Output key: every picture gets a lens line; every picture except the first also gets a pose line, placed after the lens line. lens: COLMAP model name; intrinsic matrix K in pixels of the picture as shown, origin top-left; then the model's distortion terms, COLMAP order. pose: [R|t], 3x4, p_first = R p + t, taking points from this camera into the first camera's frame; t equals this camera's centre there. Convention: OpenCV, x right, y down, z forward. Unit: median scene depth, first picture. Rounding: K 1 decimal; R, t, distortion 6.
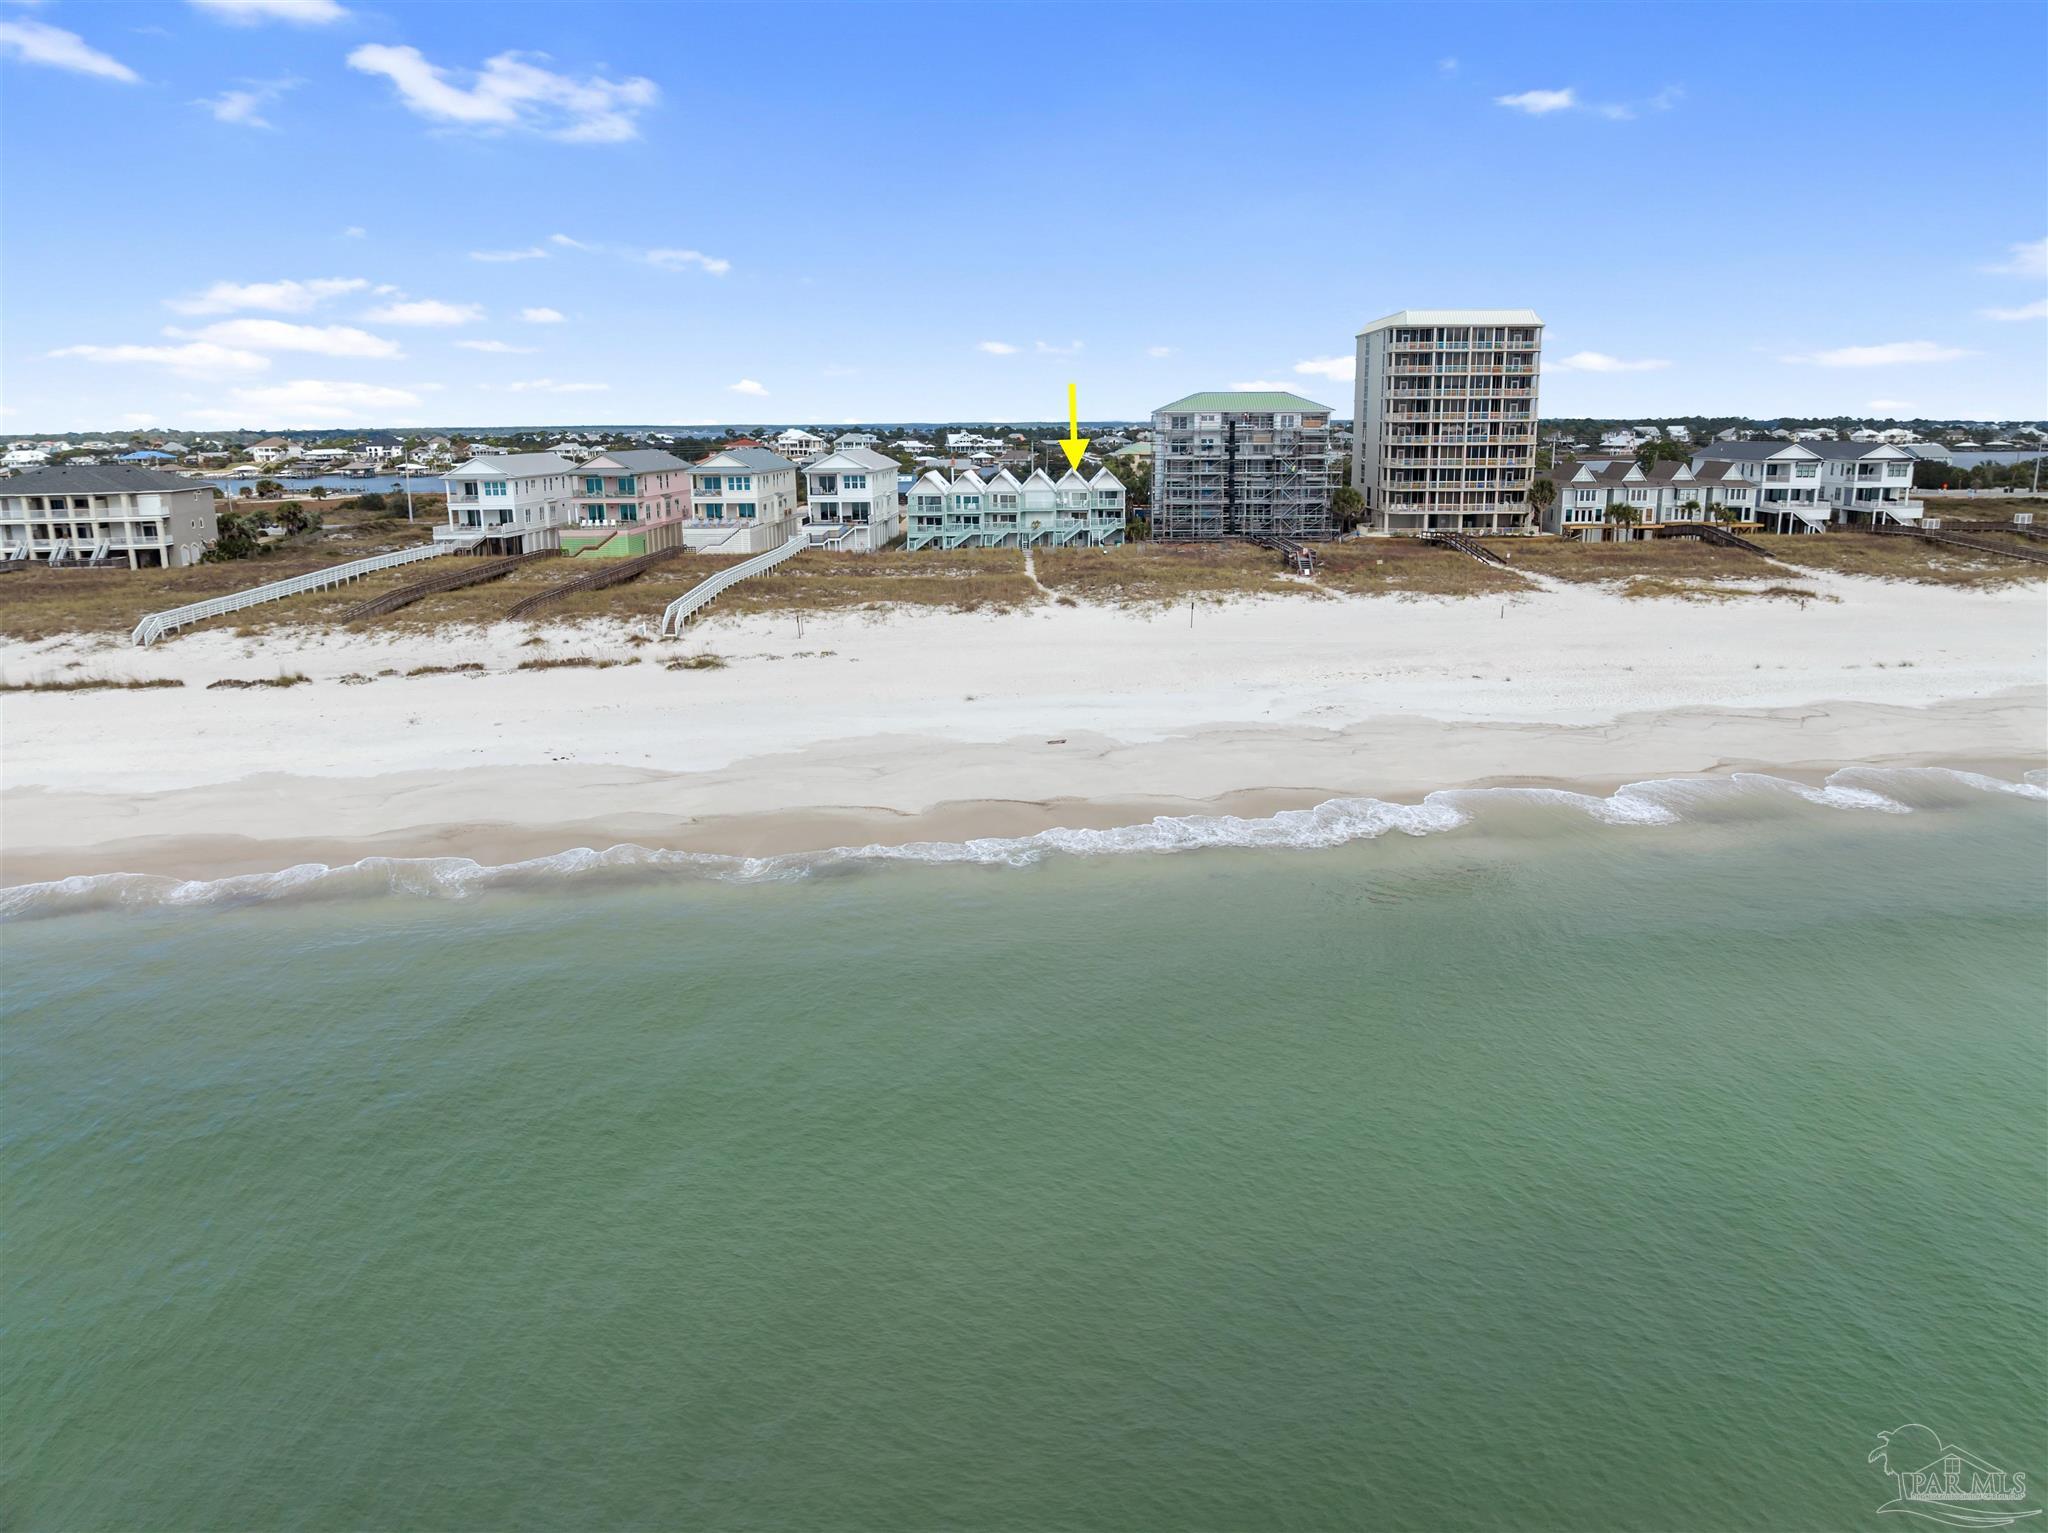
lens RADIAL K [[1452.3, 0, 1037.1], [0, 1452.3, 722.1], [0, 0, 1]] dist [-0.042920, 0.003166]
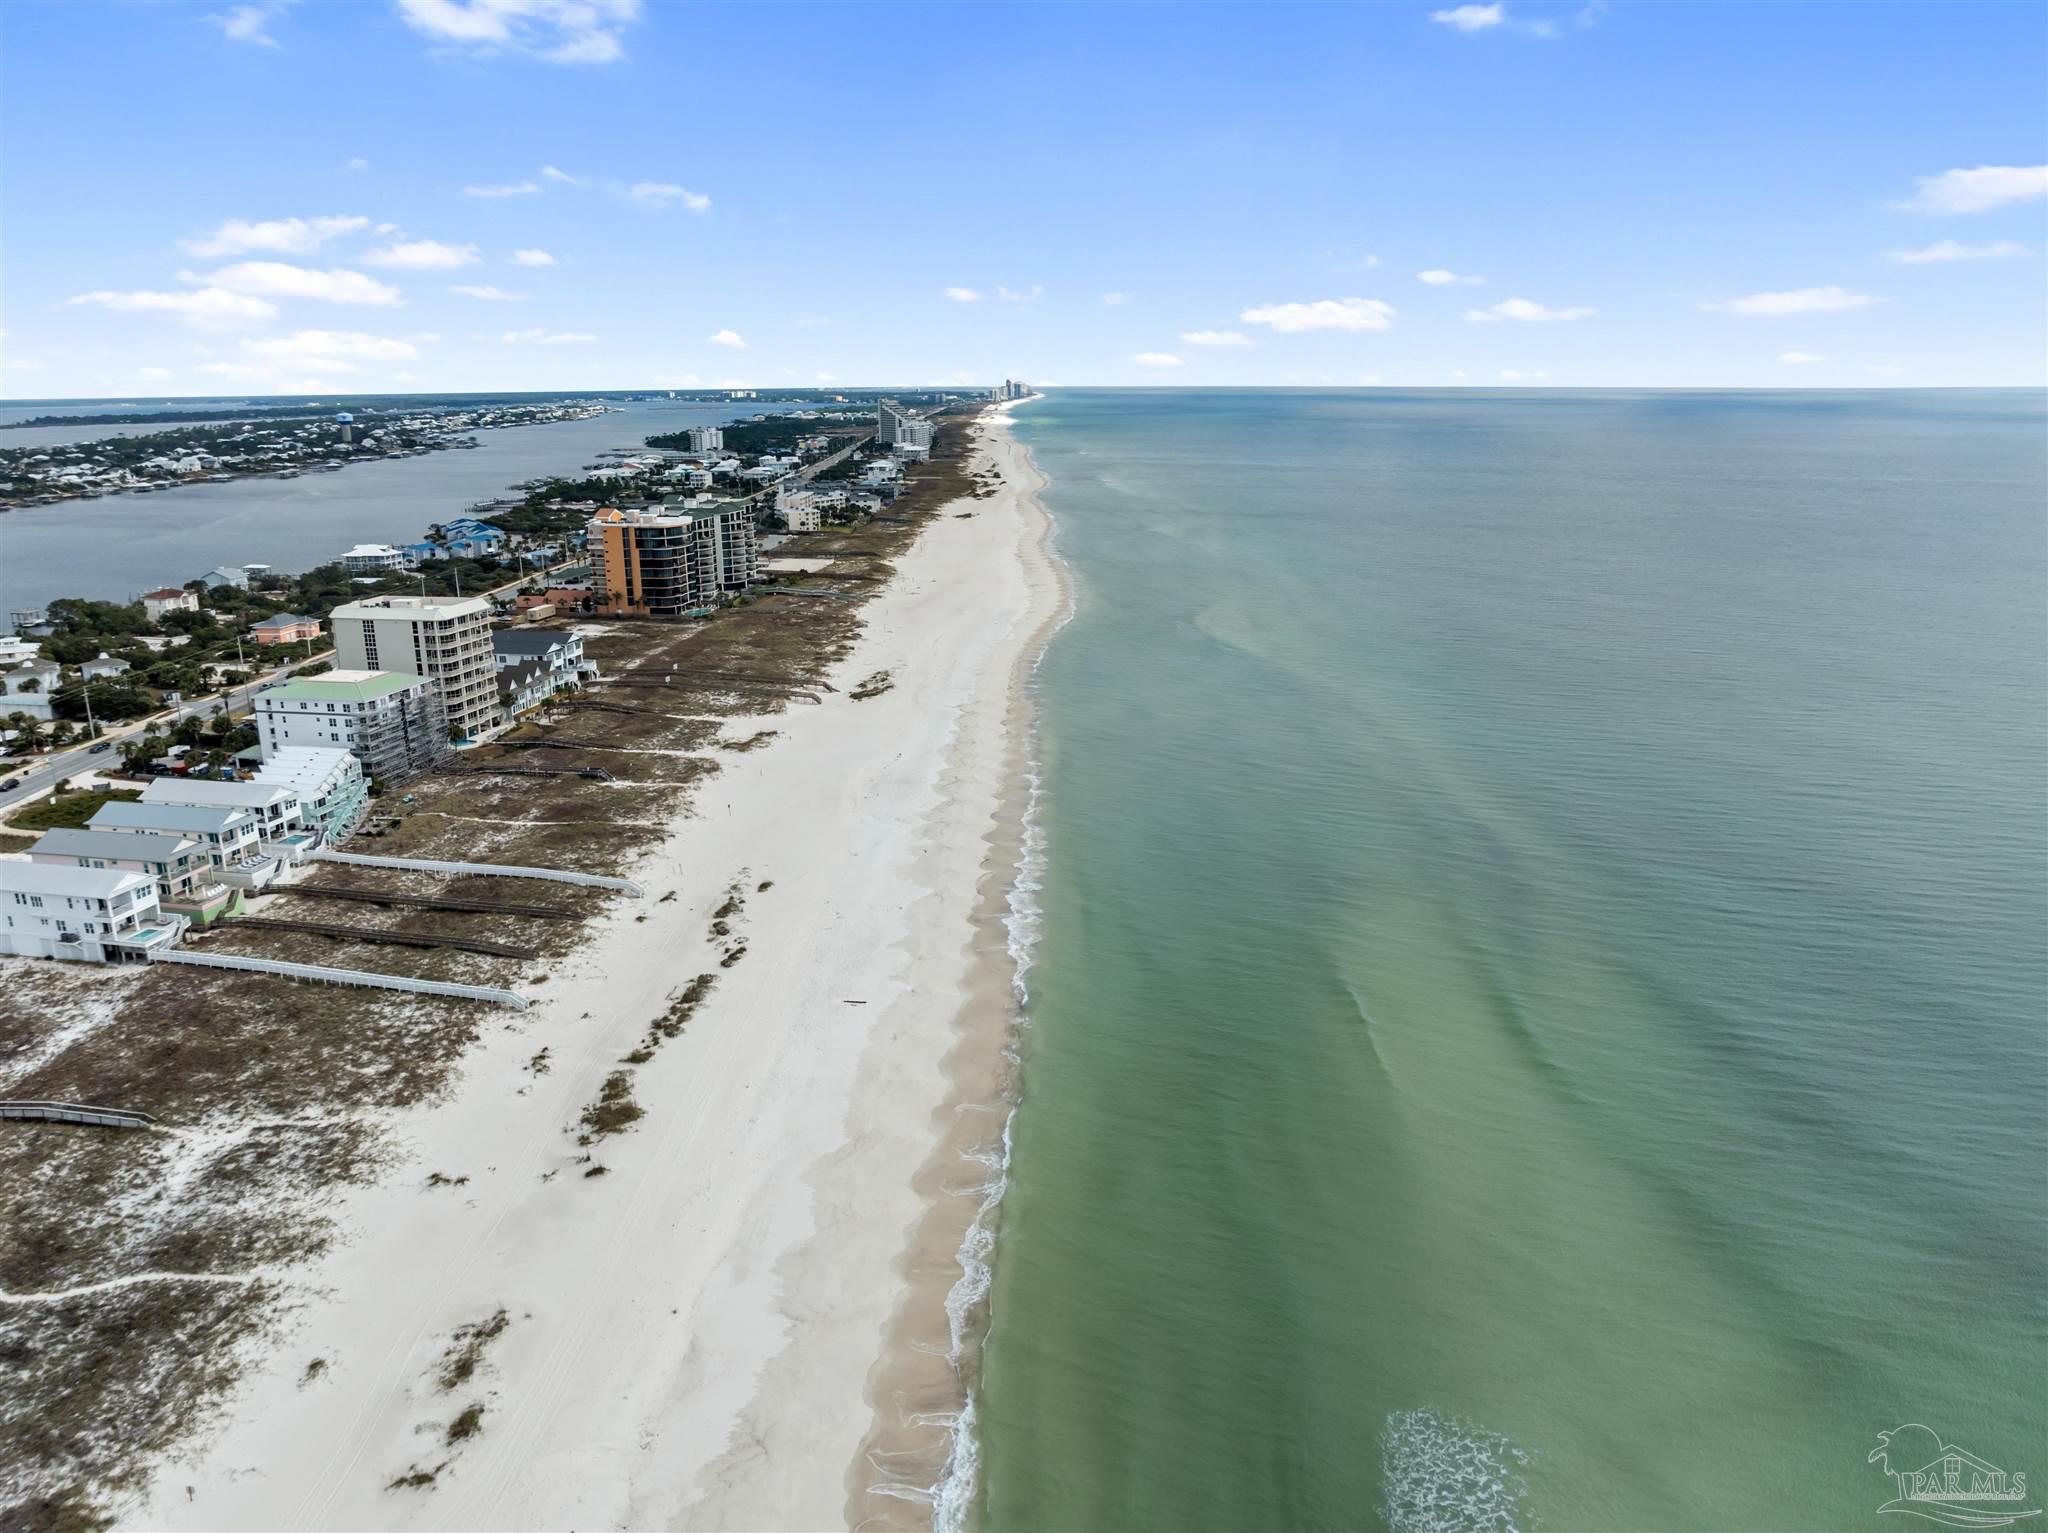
lens RADIAL K [[1454.5, 0, 1039.7], [0, 1454.5, 772.7], [0, 0, 1]] dist [-0.030981, -0.003594]
pose [[0.173992, -0.252964, 0.951702, -1.200557], [0.205121, 0.954554, 0.216221, -0.322081], [-0.963147, 0.157593, 0.217973, 0.034523]]
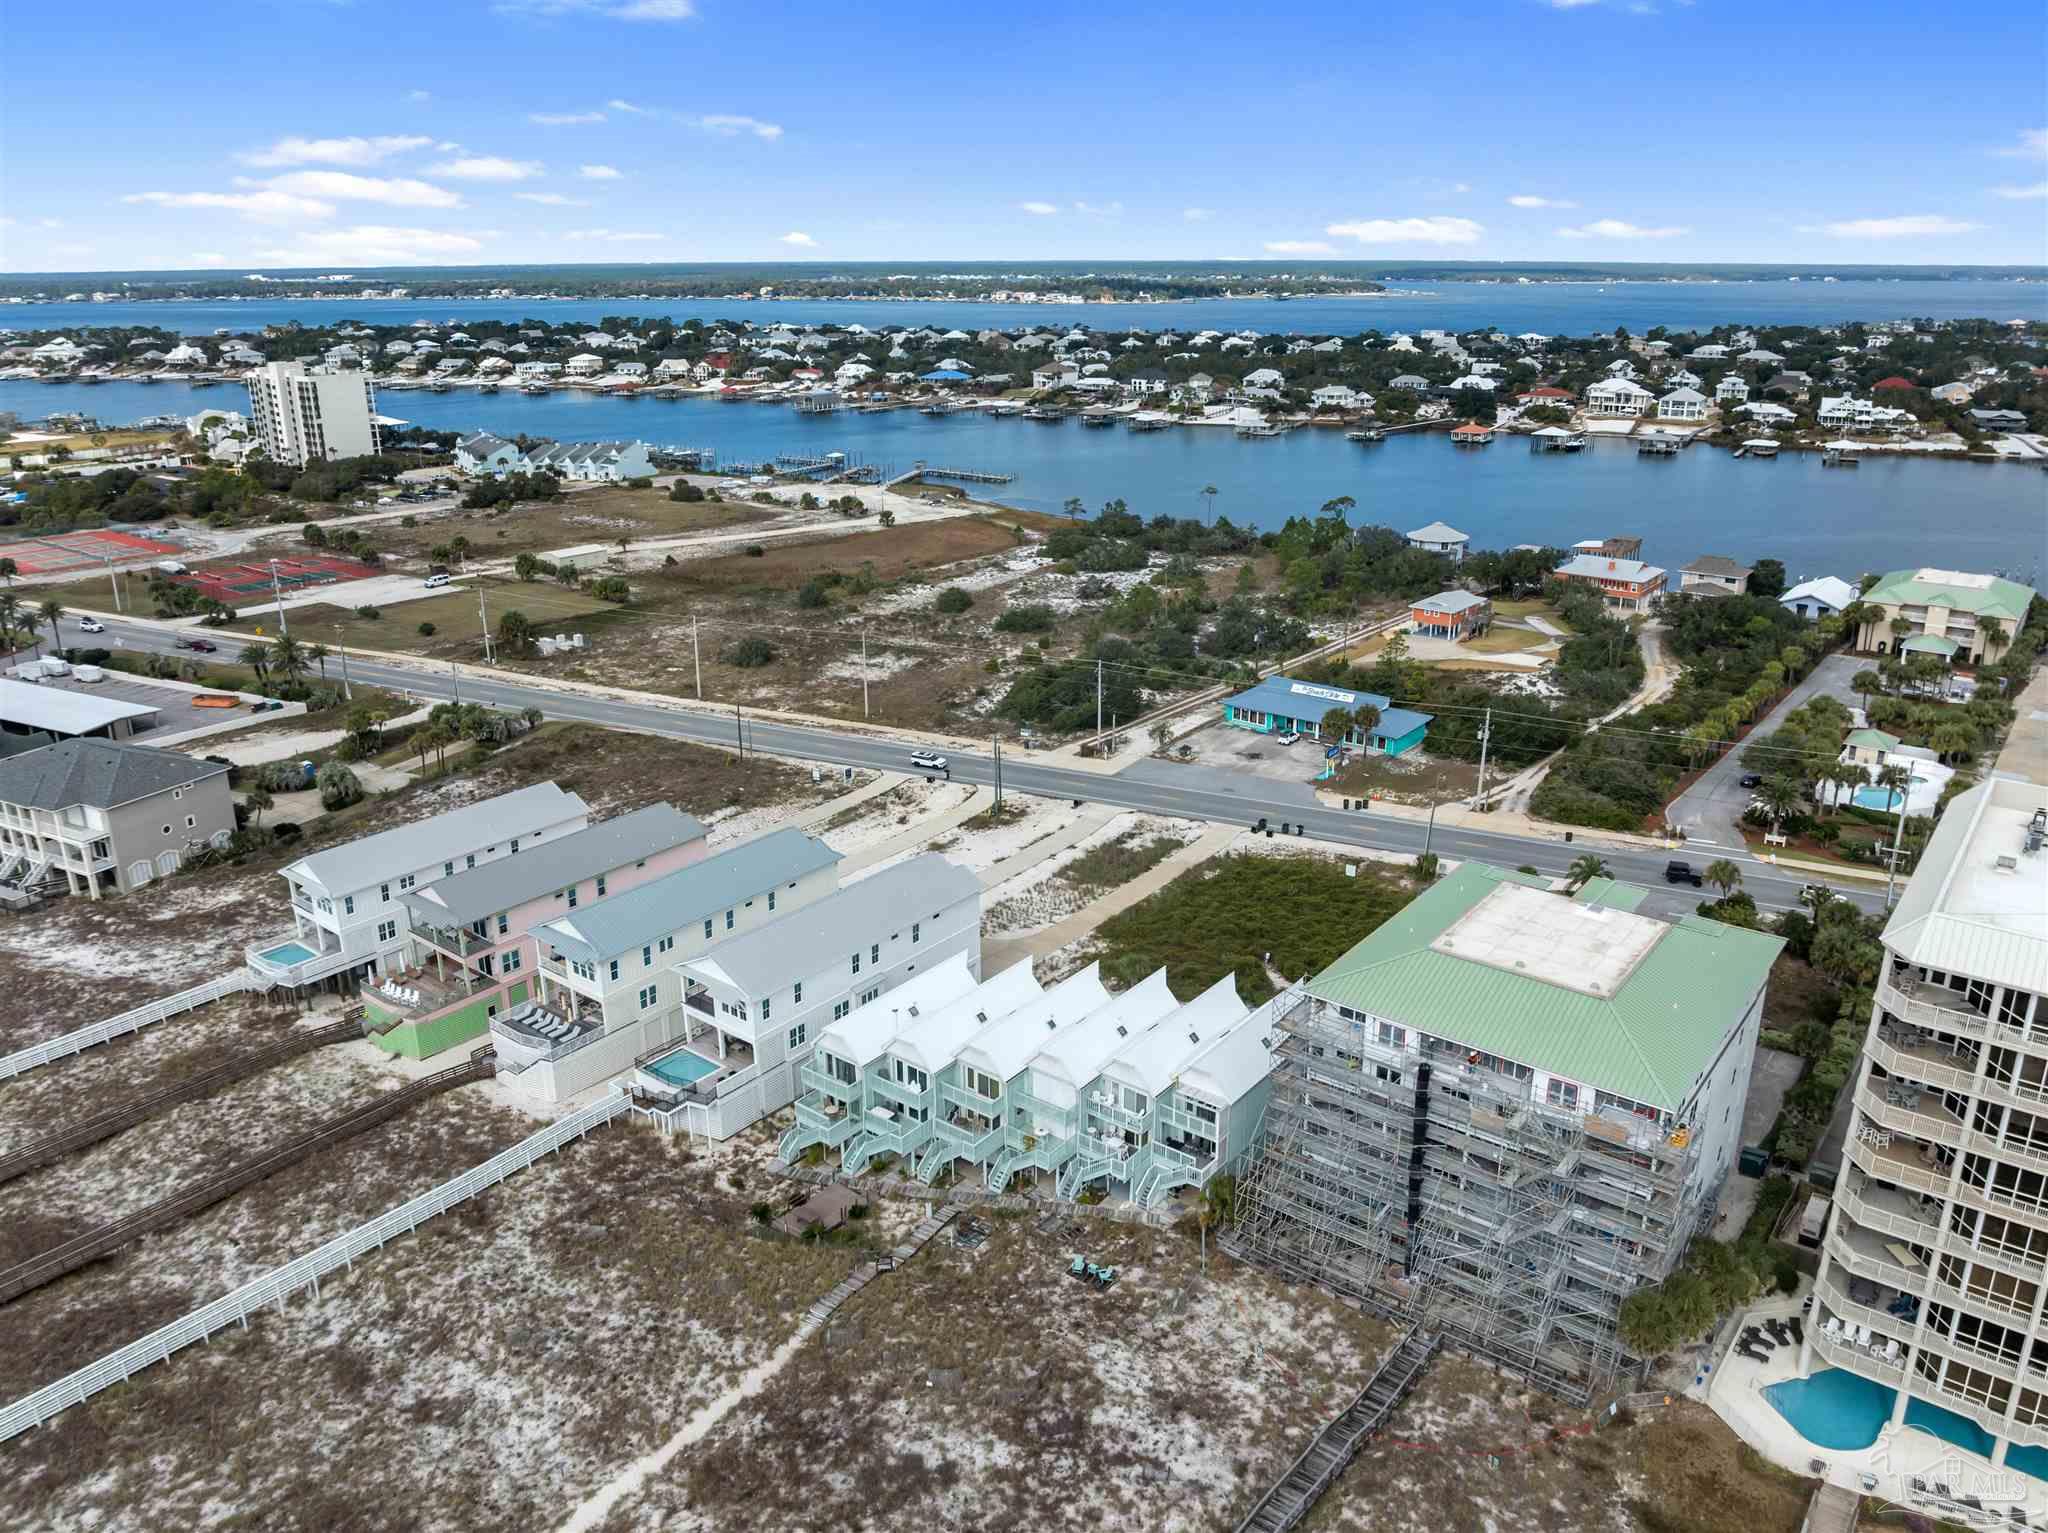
lens RADIAL K [[1481.7, 0, 1040.5], [0, 1481.7, 766.8], [0, 0, 1]] dist [-0.039713, 0.007221]
pose [[0.807023, 0.198304, -0.556228, 0.271803], [-0.122969, 0.977714, 0.170157, -0.357691], [0.577575, -0.068922, 0.813423, 0.562347]]
